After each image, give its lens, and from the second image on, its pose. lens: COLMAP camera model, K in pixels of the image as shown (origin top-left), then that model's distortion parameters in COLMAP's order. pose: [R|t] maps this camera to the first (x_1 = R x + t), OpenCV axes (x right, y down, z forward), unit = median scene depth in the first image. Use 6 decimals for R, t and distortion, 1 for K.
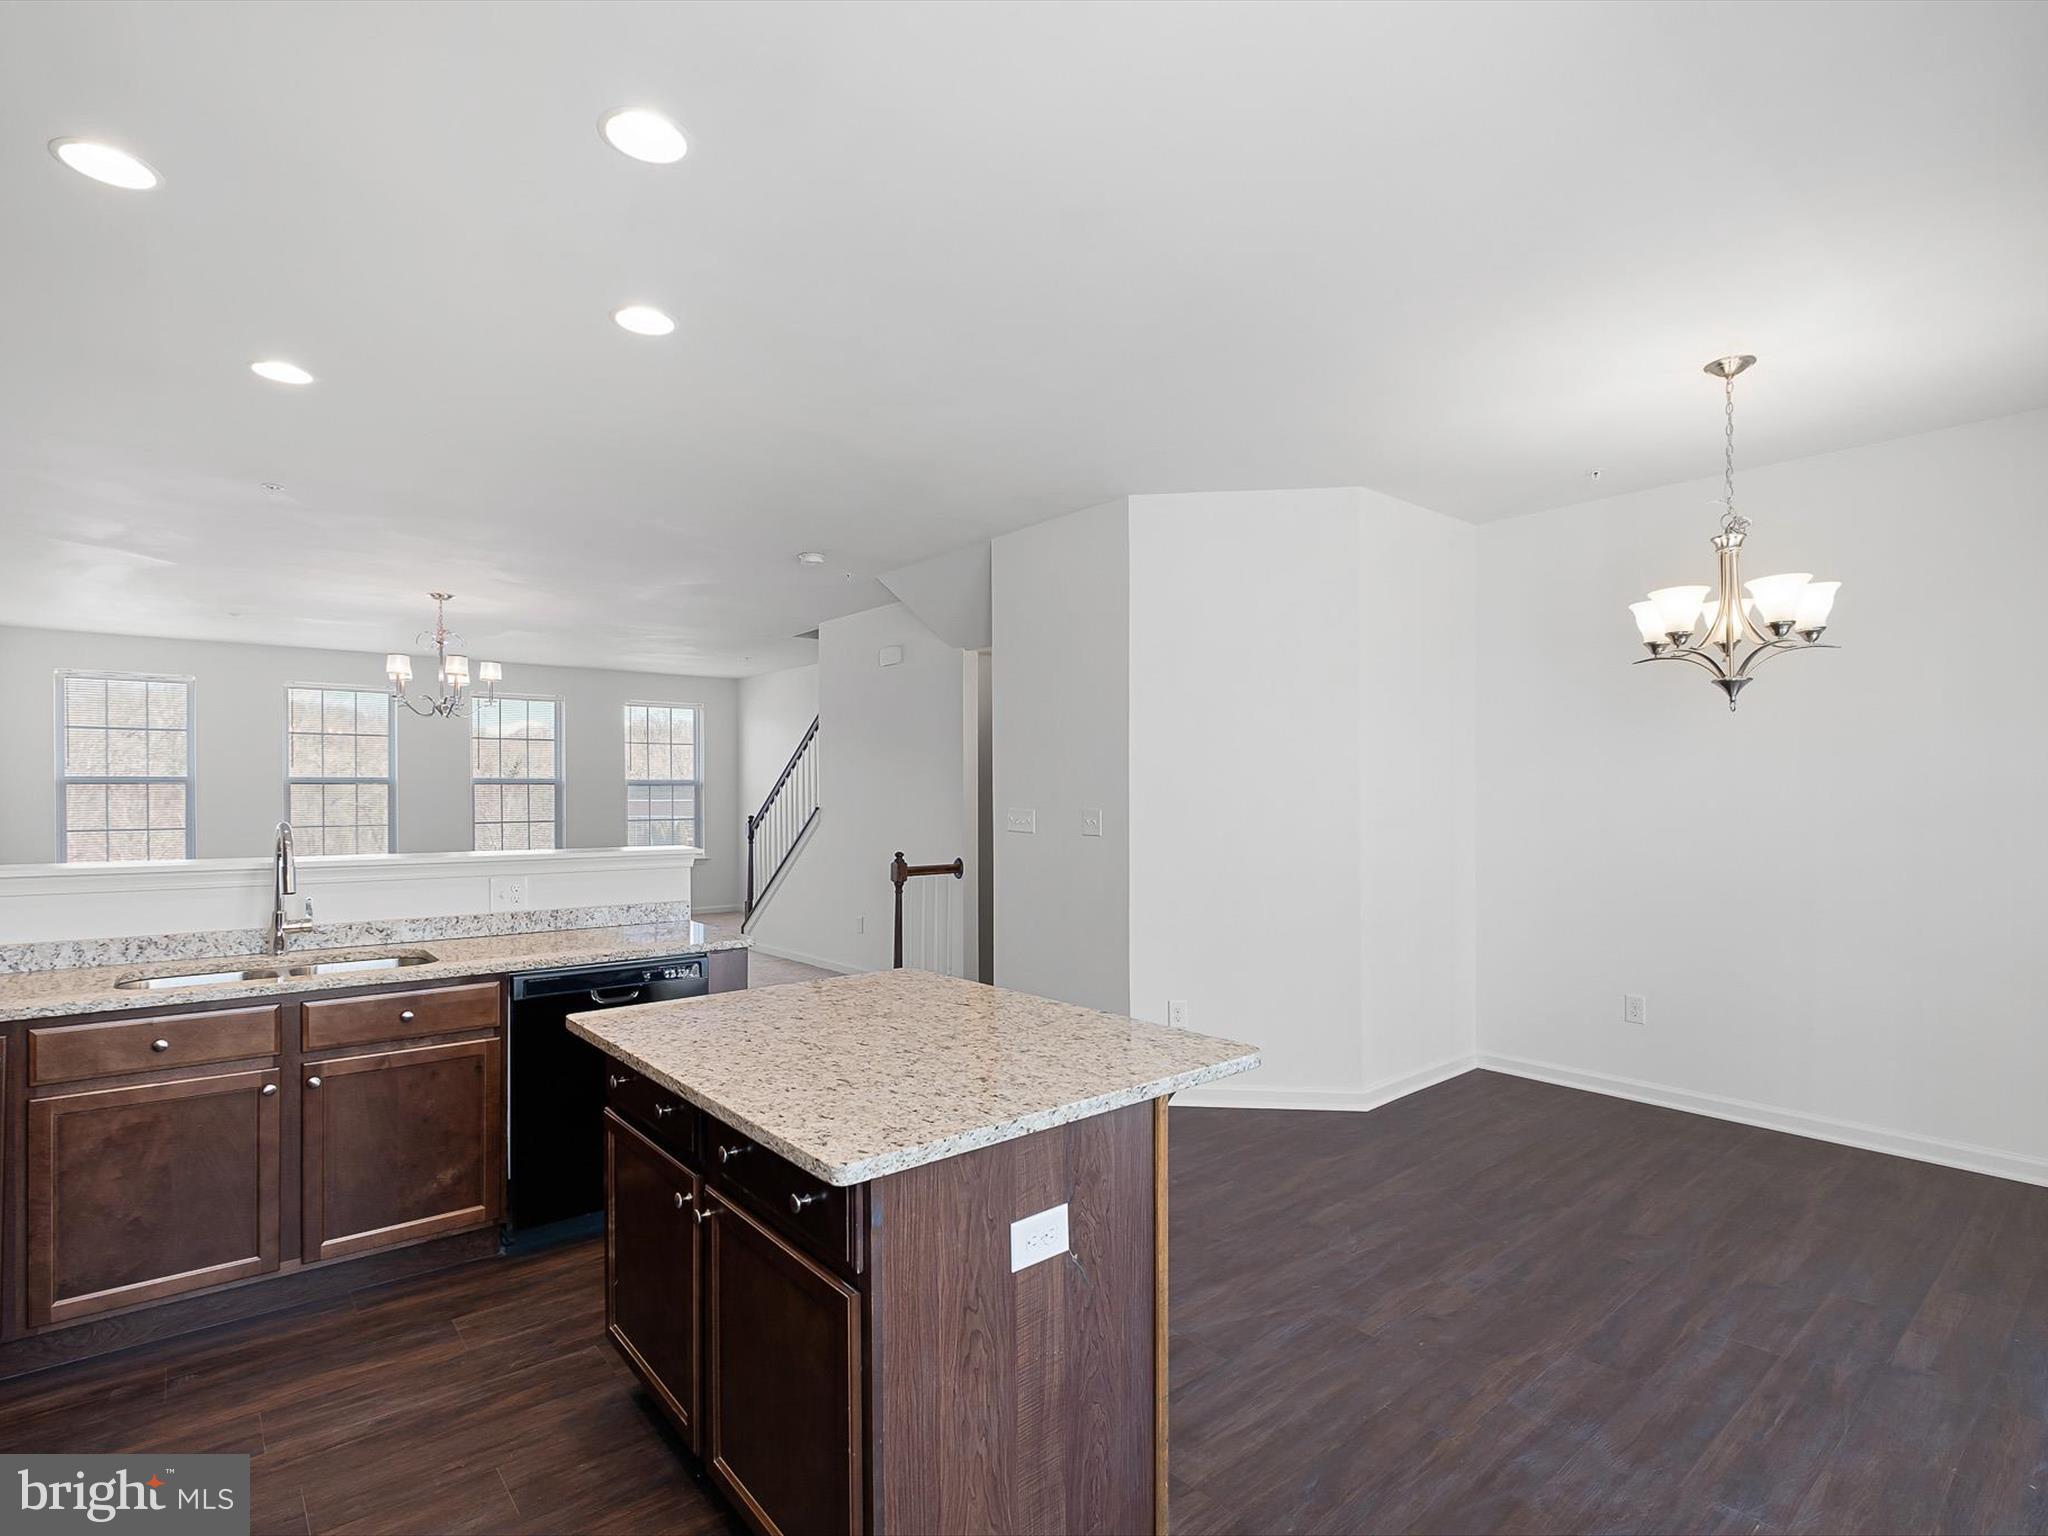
lens RADIAL K [[1016.2, 0, 1024.7], [0, 1016.2, 805.6], [0, 0, 1]] dist [-0.012013, 0.000123]
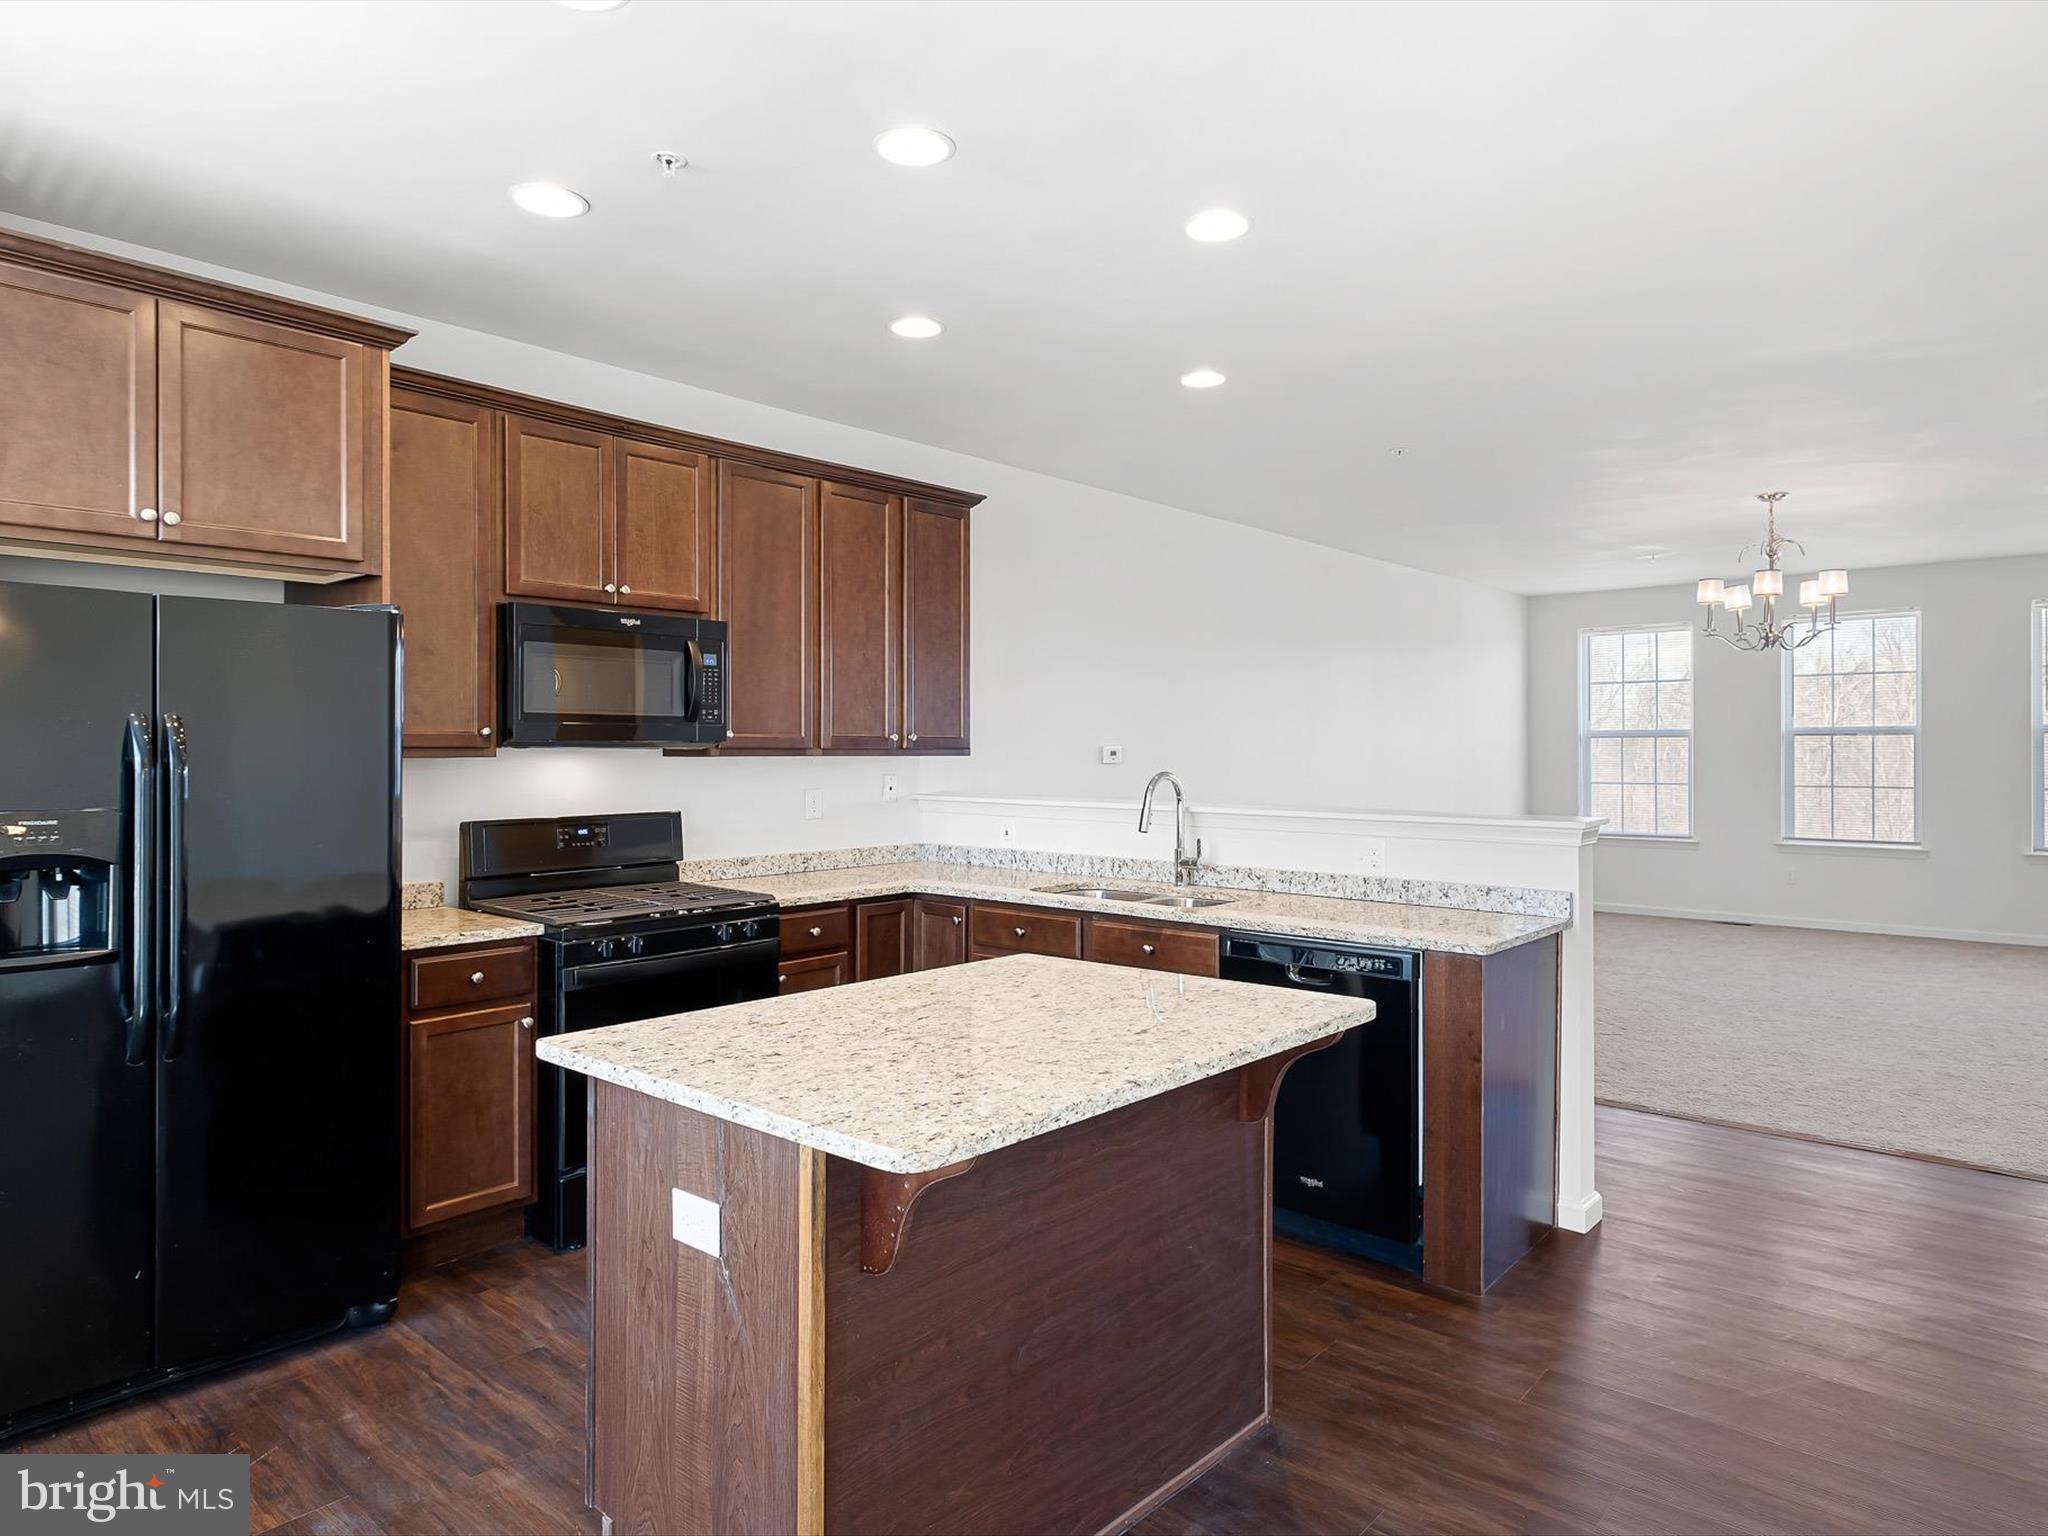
lens RADIAL K [[1230.4, 0, 1024.0], [0, 1230.4, 768.0], [0, 0, 1]] dist [0.001412, -0.000251]
pose [[0.150778, 0.015950, -0.988439, 0.893922], [-0.010896, 0.999836, 0.014472, -0.009647], [0.988508, 0.008588, 0.150927, 0.854619]]
